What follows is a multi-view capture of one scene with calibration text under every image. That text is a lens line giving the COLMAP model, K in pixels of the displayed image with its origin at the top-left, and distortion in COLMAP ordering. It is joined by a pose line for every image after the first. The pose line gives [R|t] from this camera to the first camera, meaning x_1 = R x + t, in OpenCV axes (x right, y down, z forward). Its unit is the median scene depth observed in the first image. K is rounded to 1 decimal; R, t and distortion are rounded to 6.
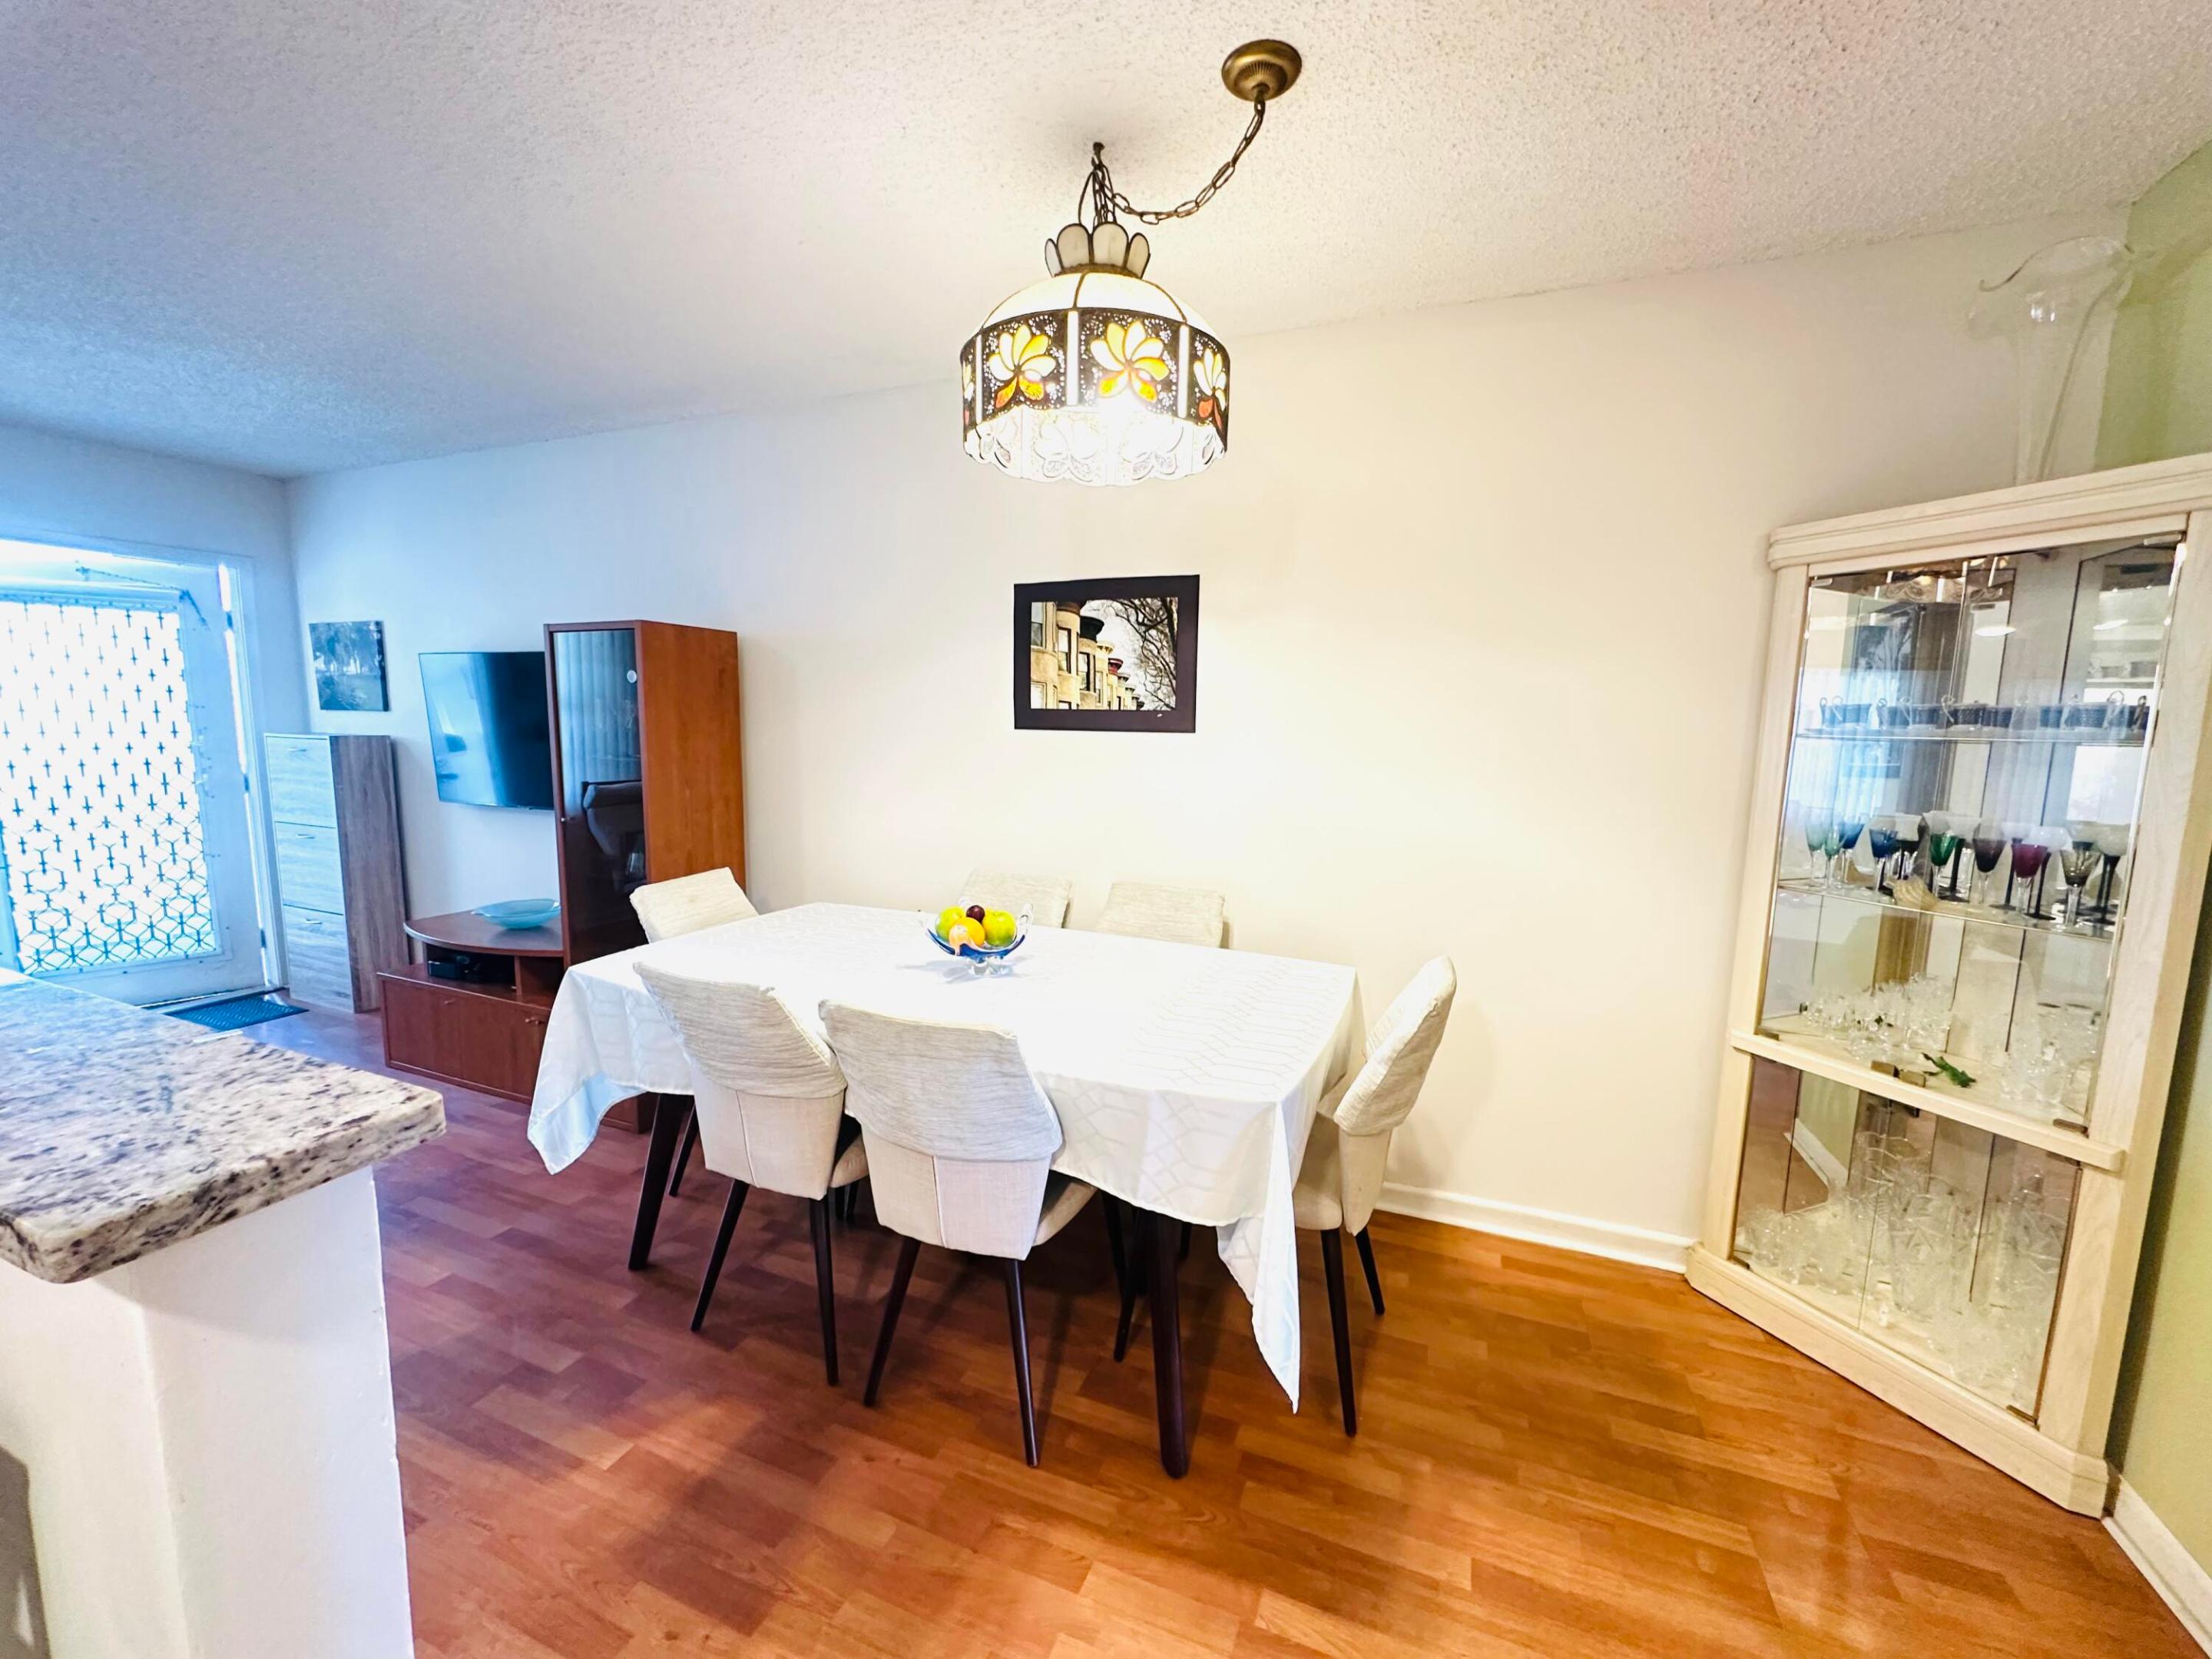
lens RADIAL K [[877.8, 0, 1106.0], [0, 877.8, 829.5], [0, 0, 1]] dist [-0.000956, -0.000212]
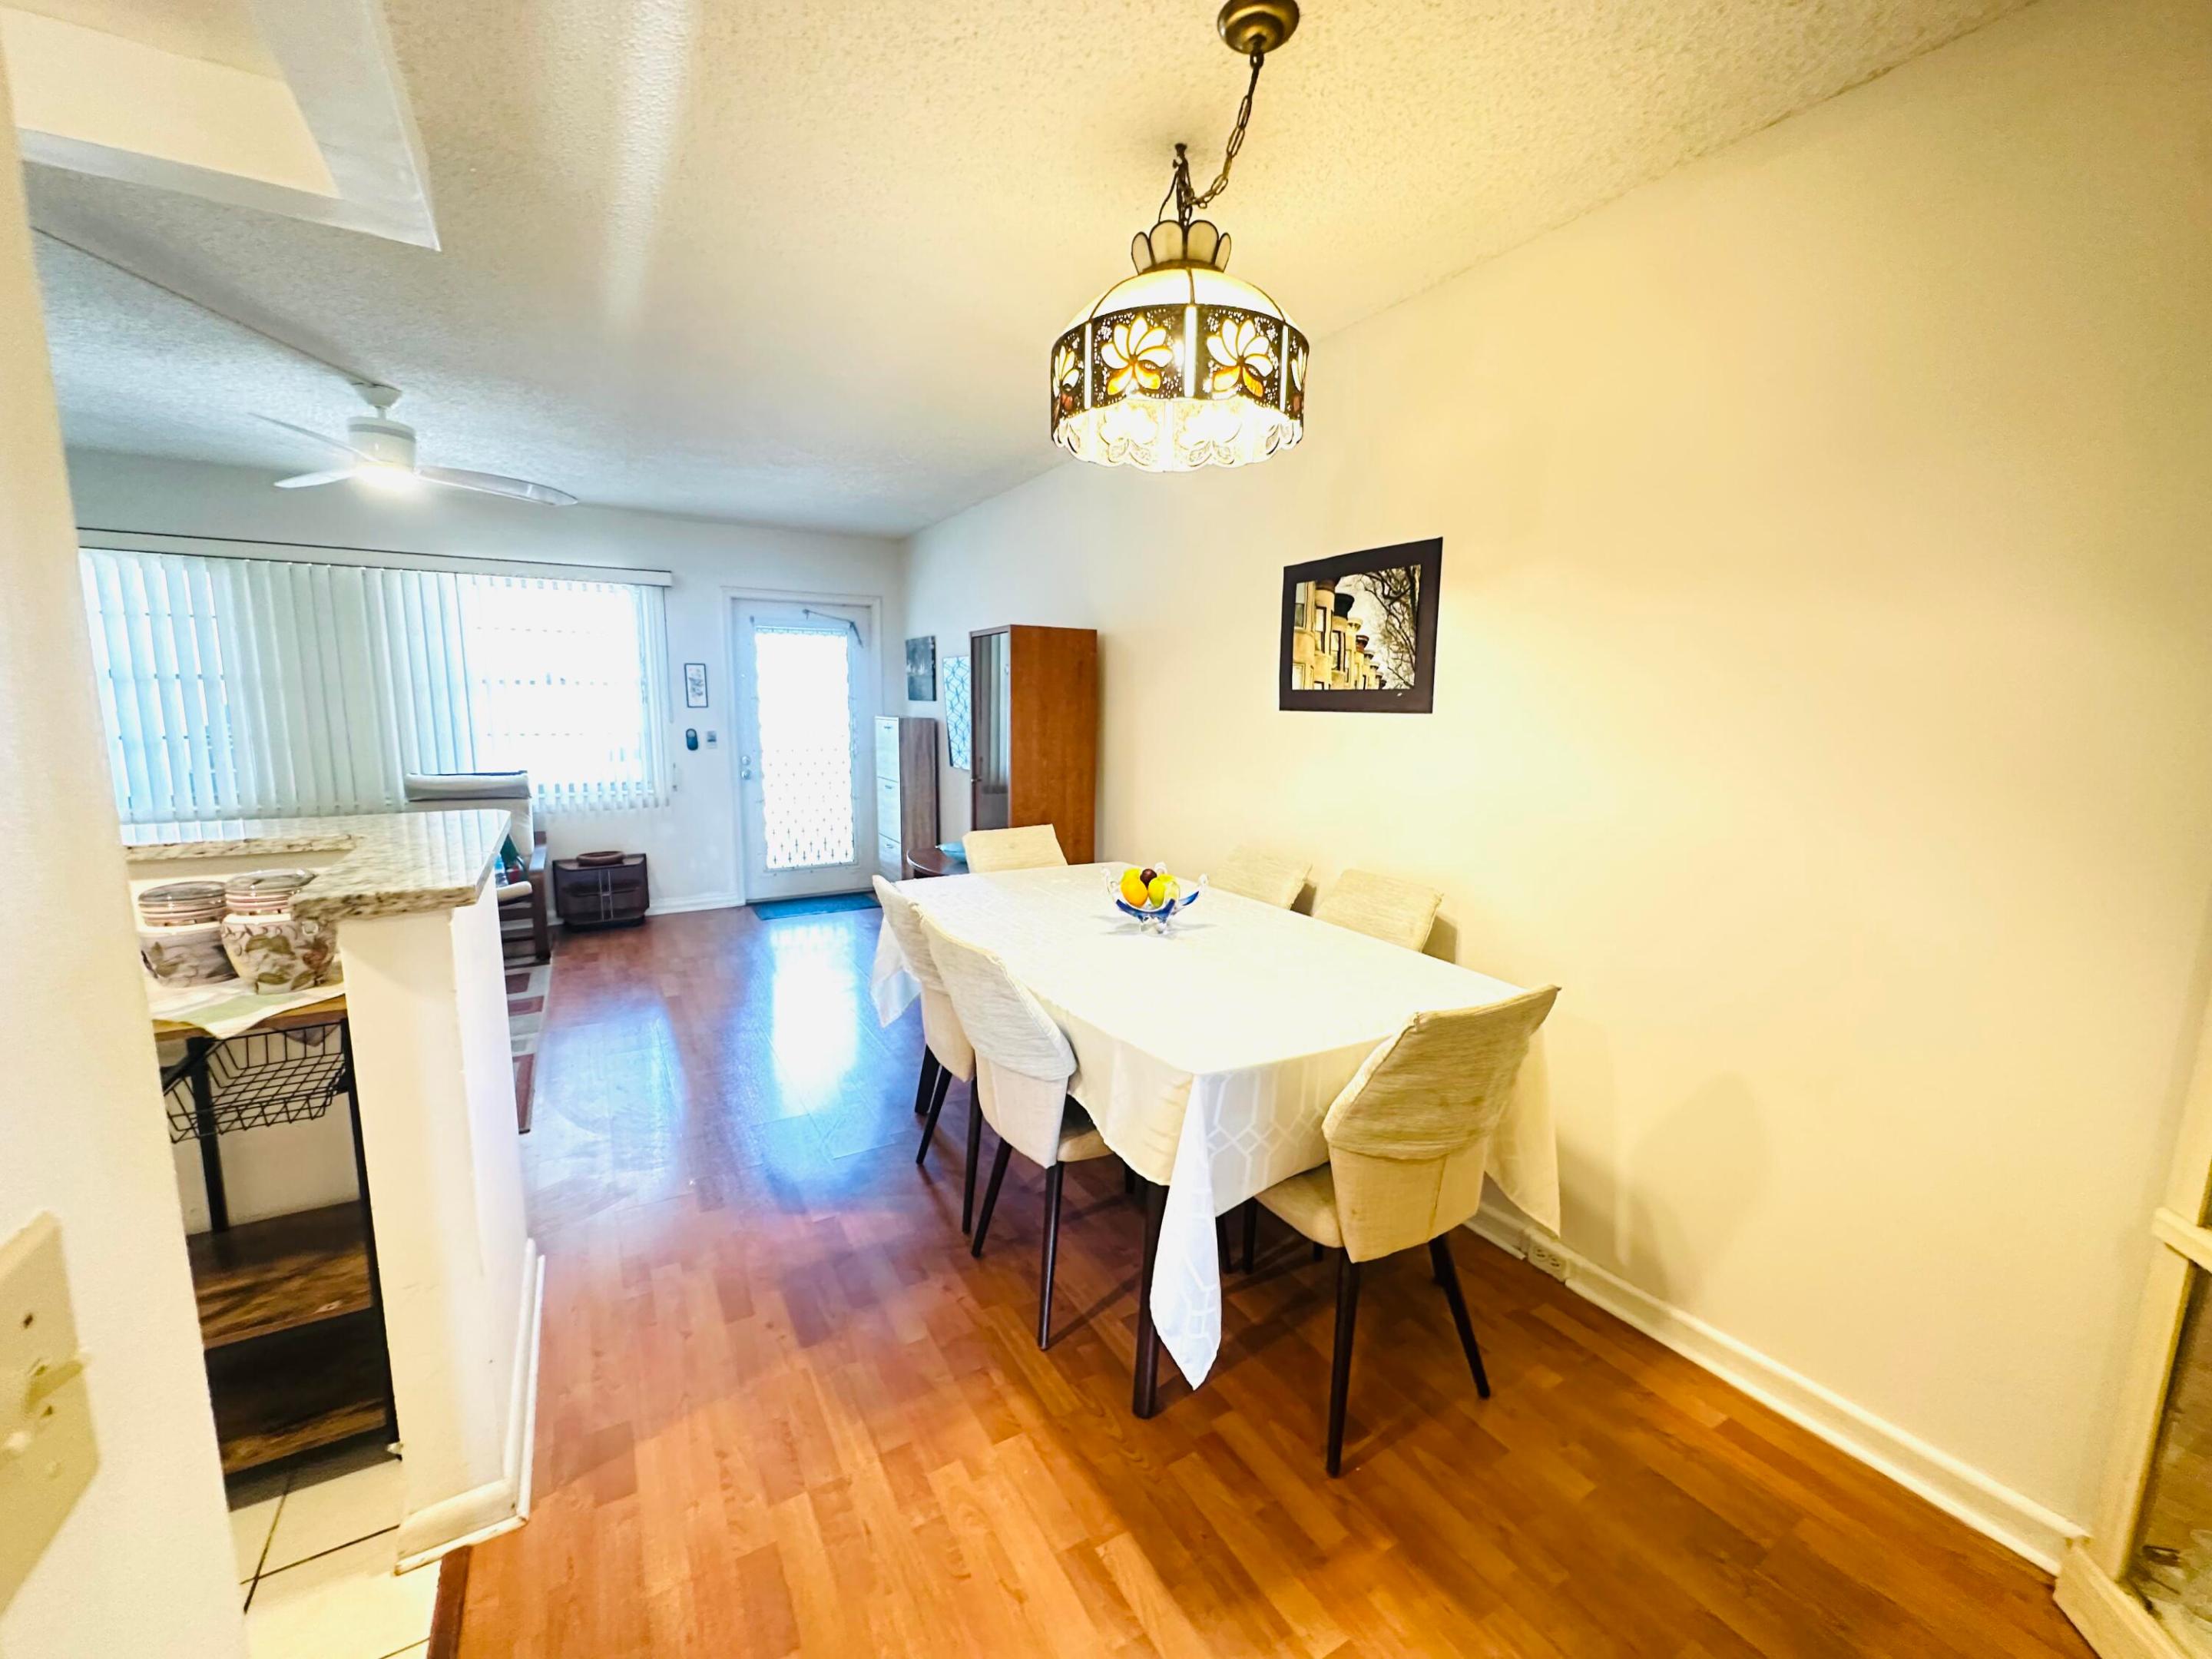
lens RADIAL K [[877.8, 0, 1106.0], [0, 877.8, 829.5], [0, 0, 1]] dist [-0.000956, -0.000212]
pose [[0.799068, 0.079156, -0.596008, 0.381672], [-0.073951, 0.996708, 0.033227, 0.004240], [0.596676, 0.017524, 0.802291, 0.074840]]
